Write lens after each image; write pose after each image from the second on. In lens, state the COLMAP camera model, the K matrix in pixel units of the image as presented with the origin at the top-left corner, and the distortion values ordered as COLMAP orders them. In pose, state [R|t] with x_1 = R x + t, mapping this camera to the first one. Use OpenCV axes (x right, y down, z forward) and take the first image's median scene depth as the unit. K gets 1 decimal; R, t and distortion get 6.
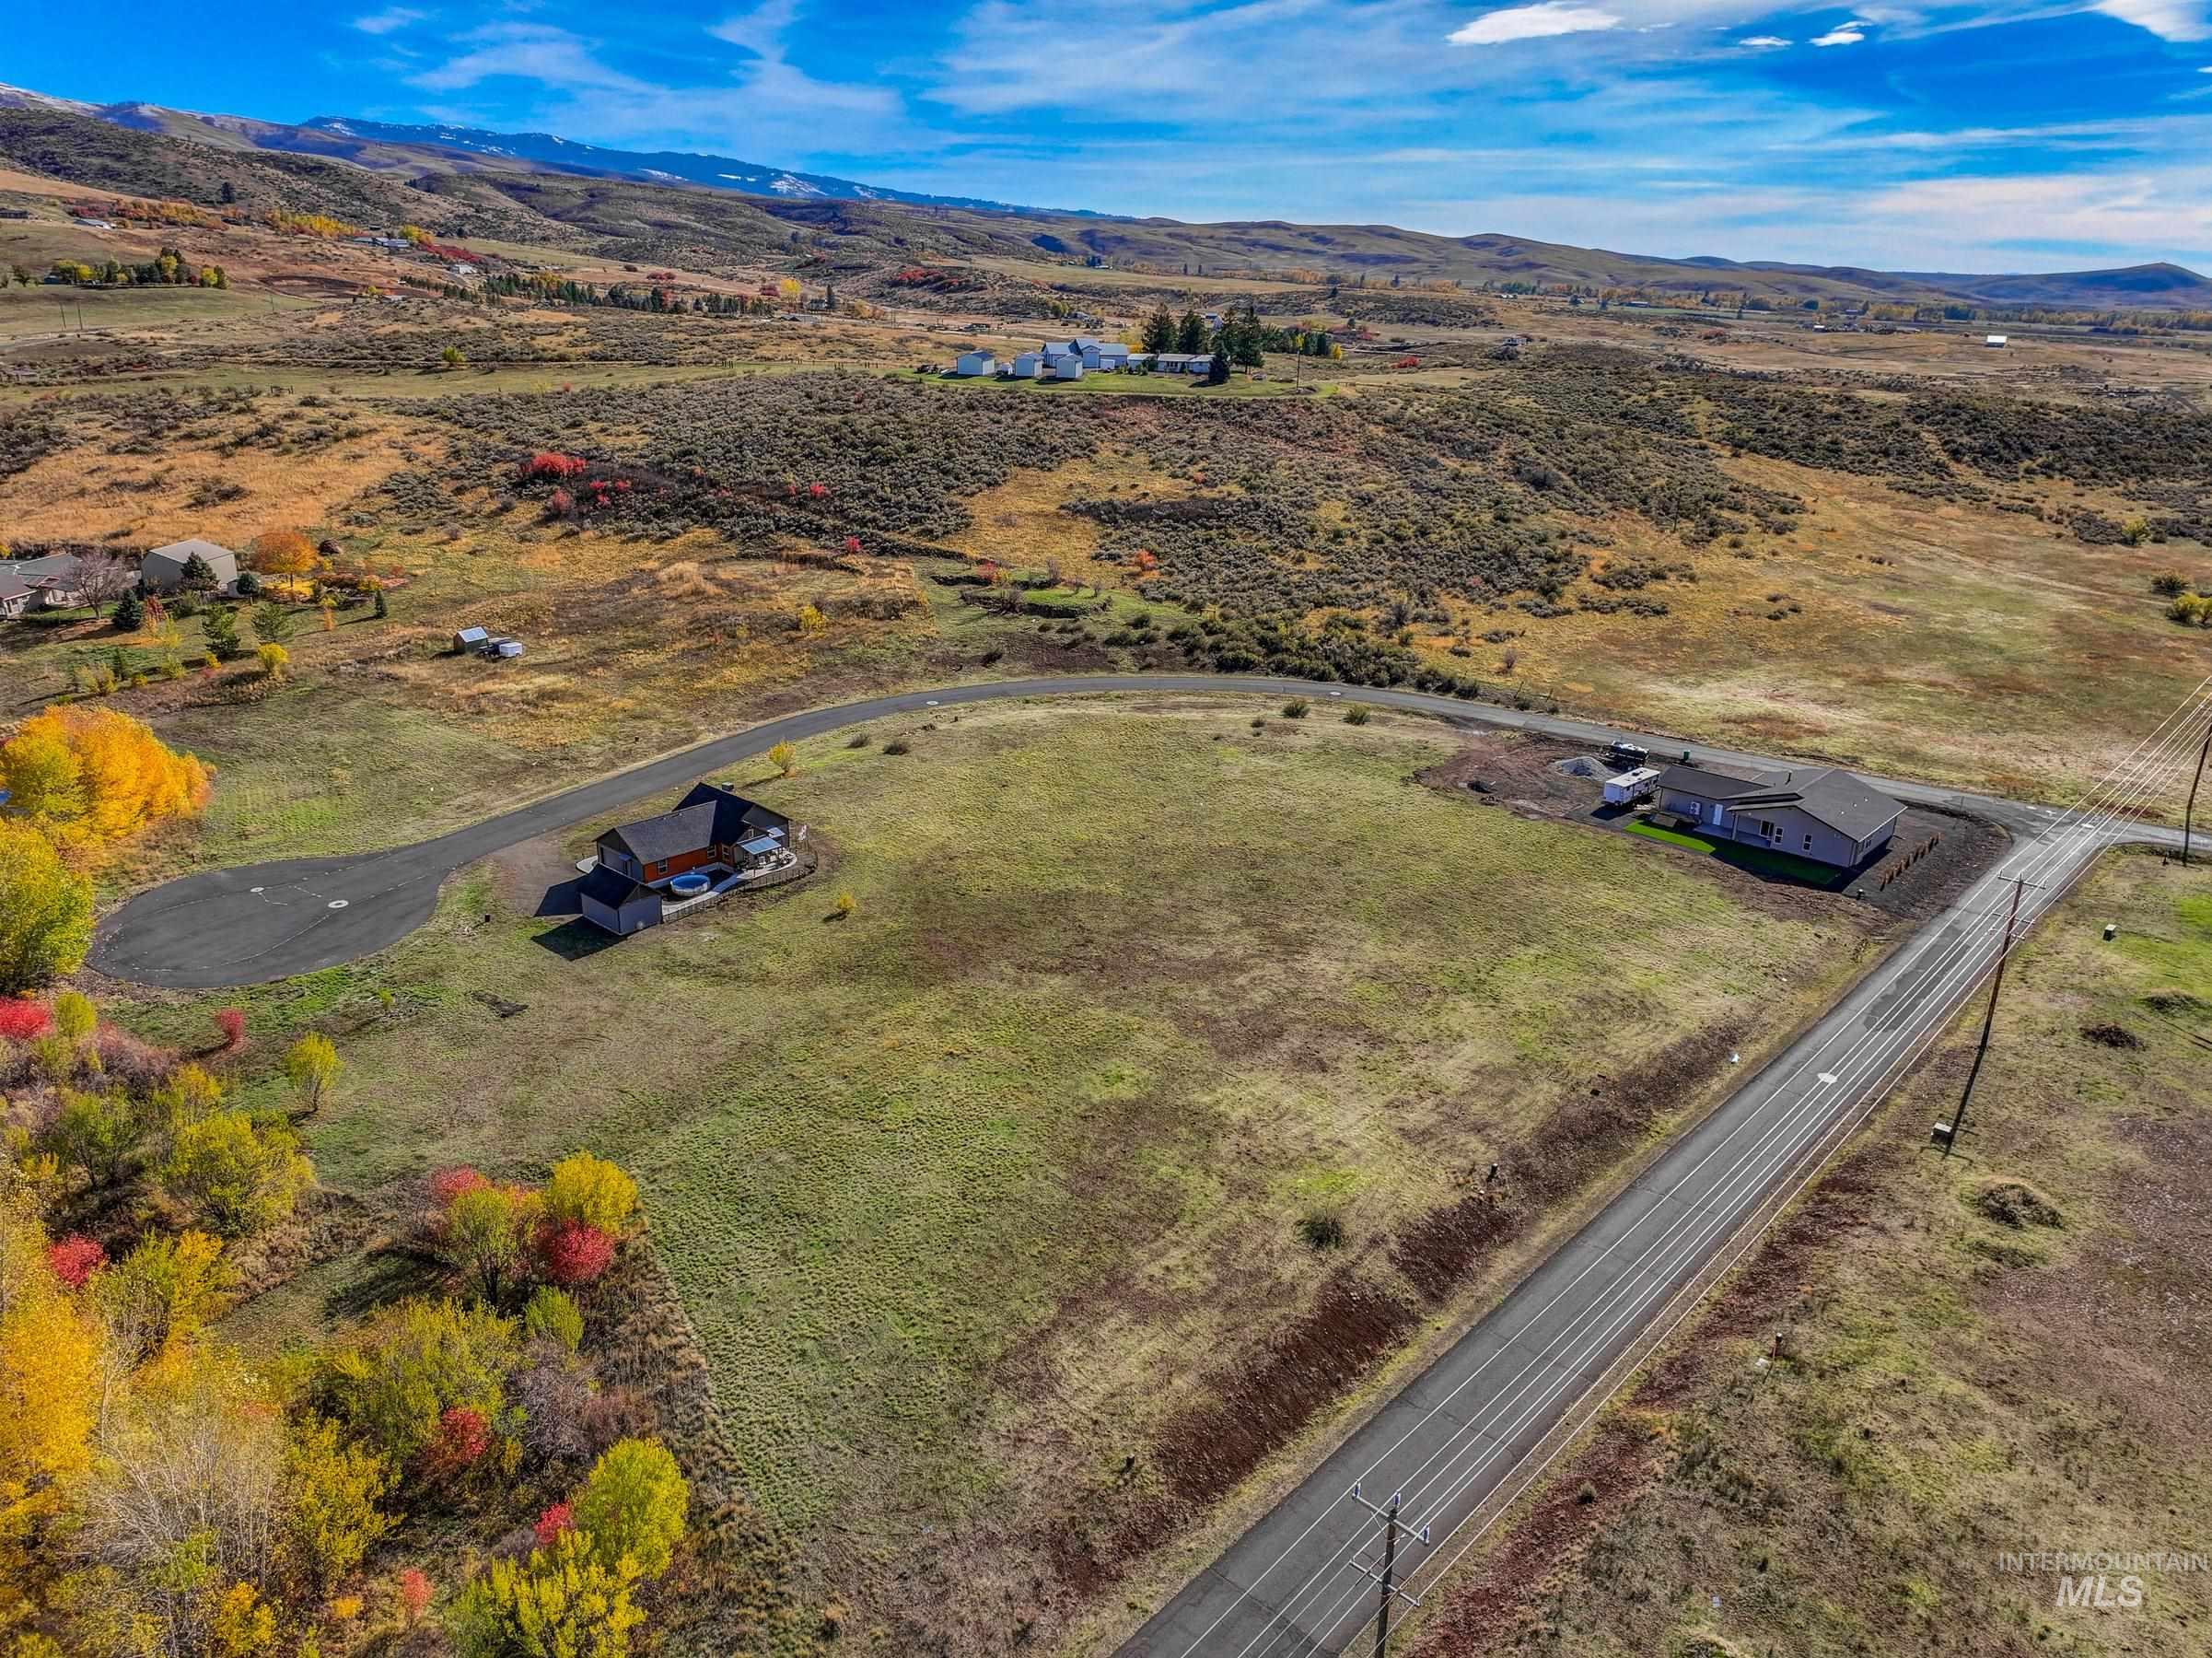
lens RADIAL K [[1553.0, 0, 1114.7], [0, 1553.0, 822.1], [0, 0, 1]] dist [-0.002795, 0.020282]
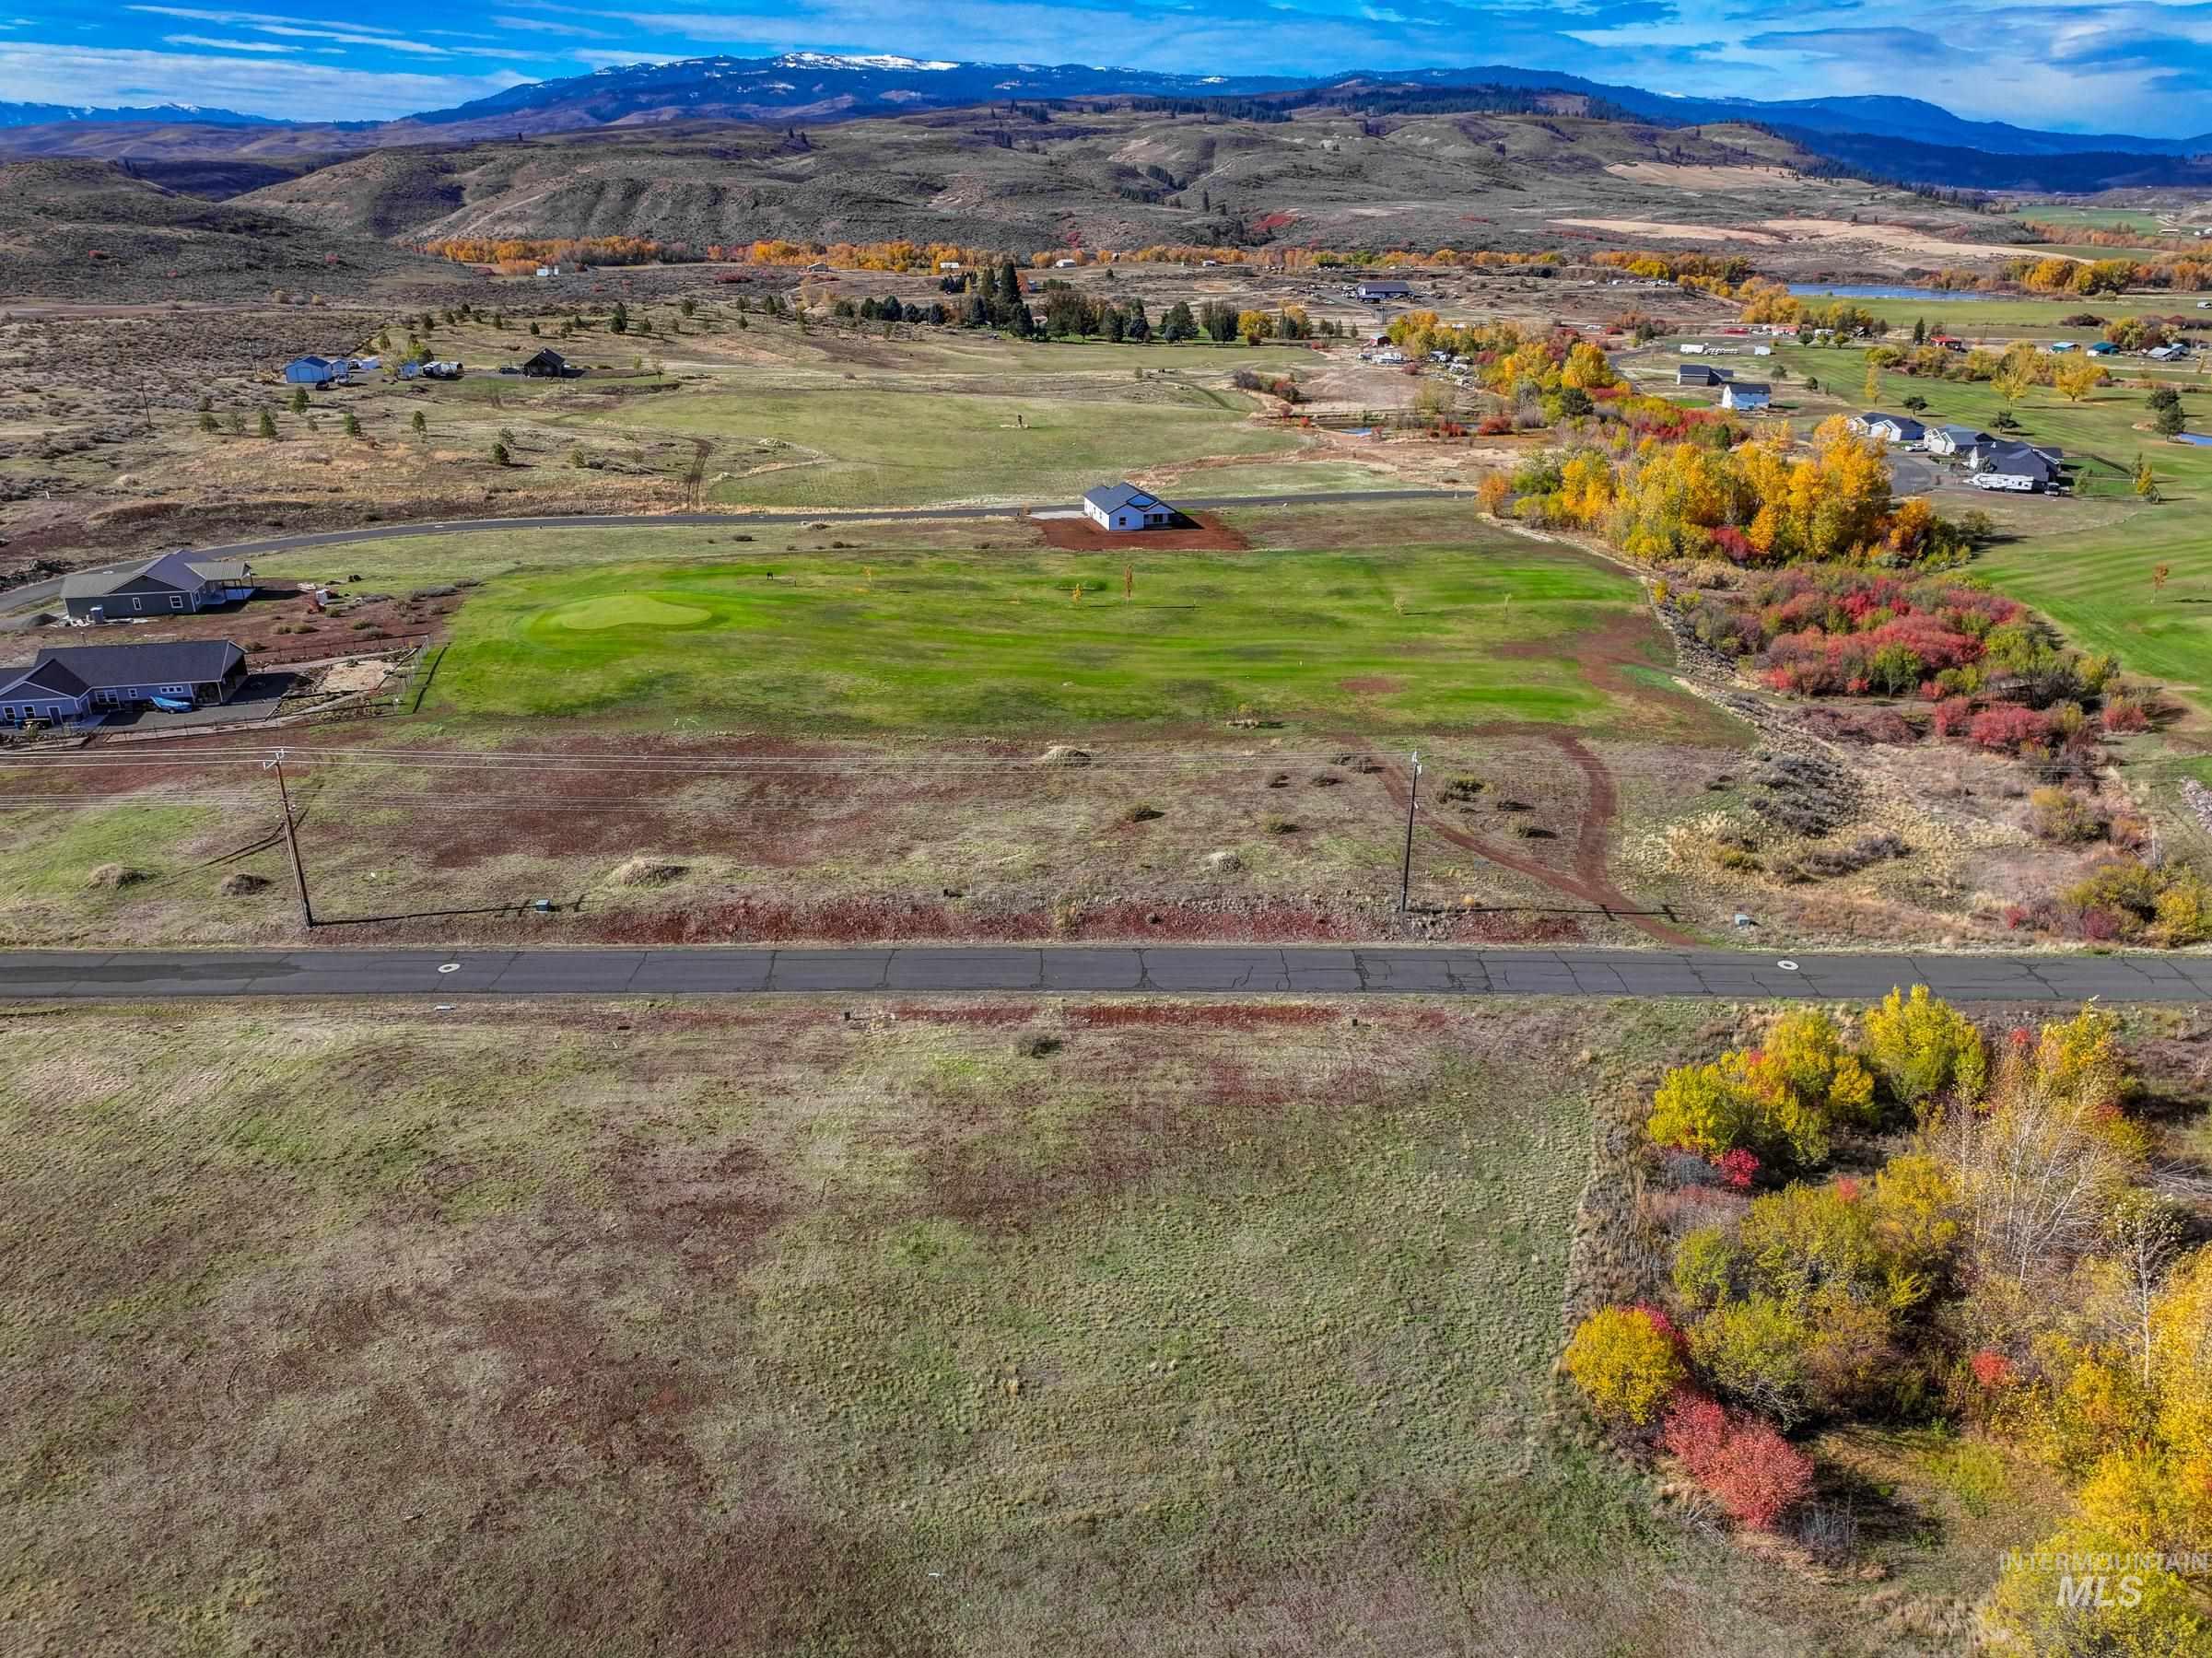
lens RADIAL K [[1552.7, 0, 1114.7], [0, 1552.7, 822.1], [0, 0, 1]] dist [-0.002795, 0.020282]
pose [[-0.667964, -0.312475, 0.675413, -0.312699], [0.227074, 0.778718, 0.584838, -0.259722], [-0.708704, 0.544020, -0.449201, 0.702856]]
